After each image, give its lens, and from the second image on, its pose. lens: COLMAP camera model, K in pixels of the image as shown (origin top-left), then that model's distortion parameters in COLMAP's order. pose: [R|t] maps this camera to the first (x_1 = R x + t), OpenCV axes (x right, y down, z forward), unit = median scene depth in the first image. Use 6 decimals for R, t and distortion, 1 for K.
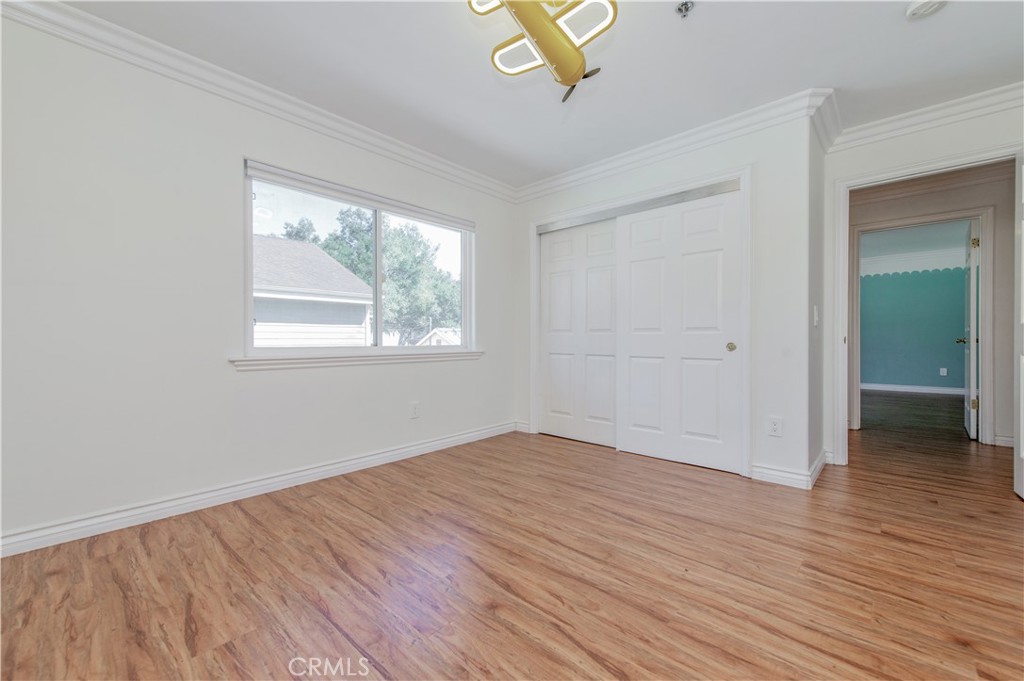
lens RADIAL K [[399.7, 0, 521.2], [0, 399.7, 339.2], [0, 0, 1]] dist [0.012452, -0.002301]
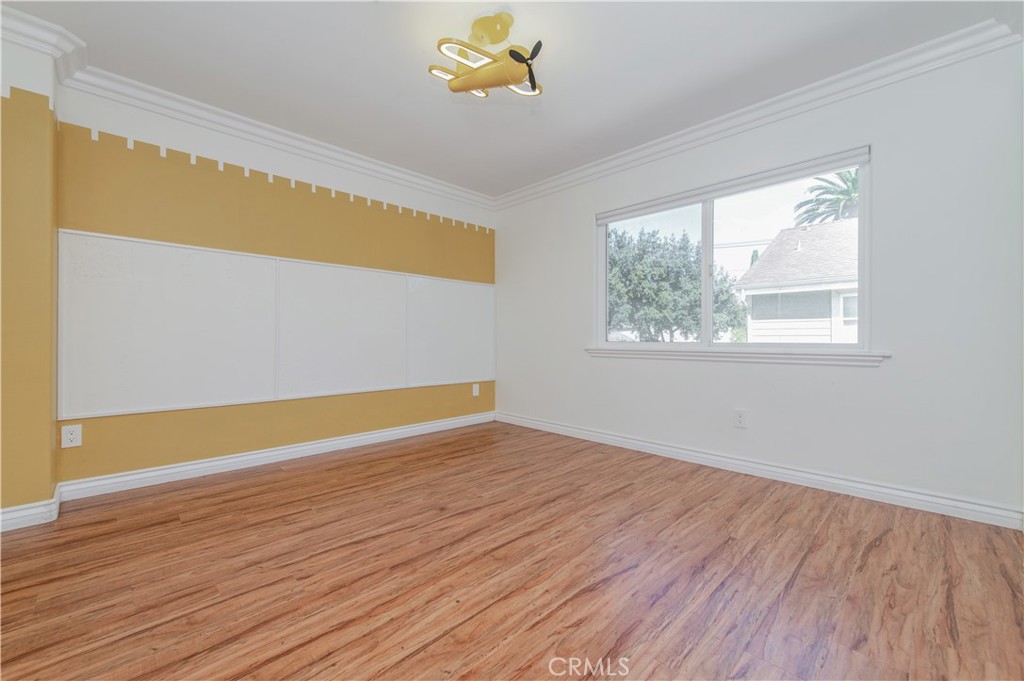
lens RADIAL K [[399.7, 0, 512.8], [0, 399.7, 337.8], [0, 0, 1]] dist [0.012452, -0.002301]
pose [[-0.021010, 0.002157, -0.999777, 1.218955], [0.001545, 0.999997, 0.002125, 0.006645], [0.999778, -0.001500, -0.021013, 1.091243]]
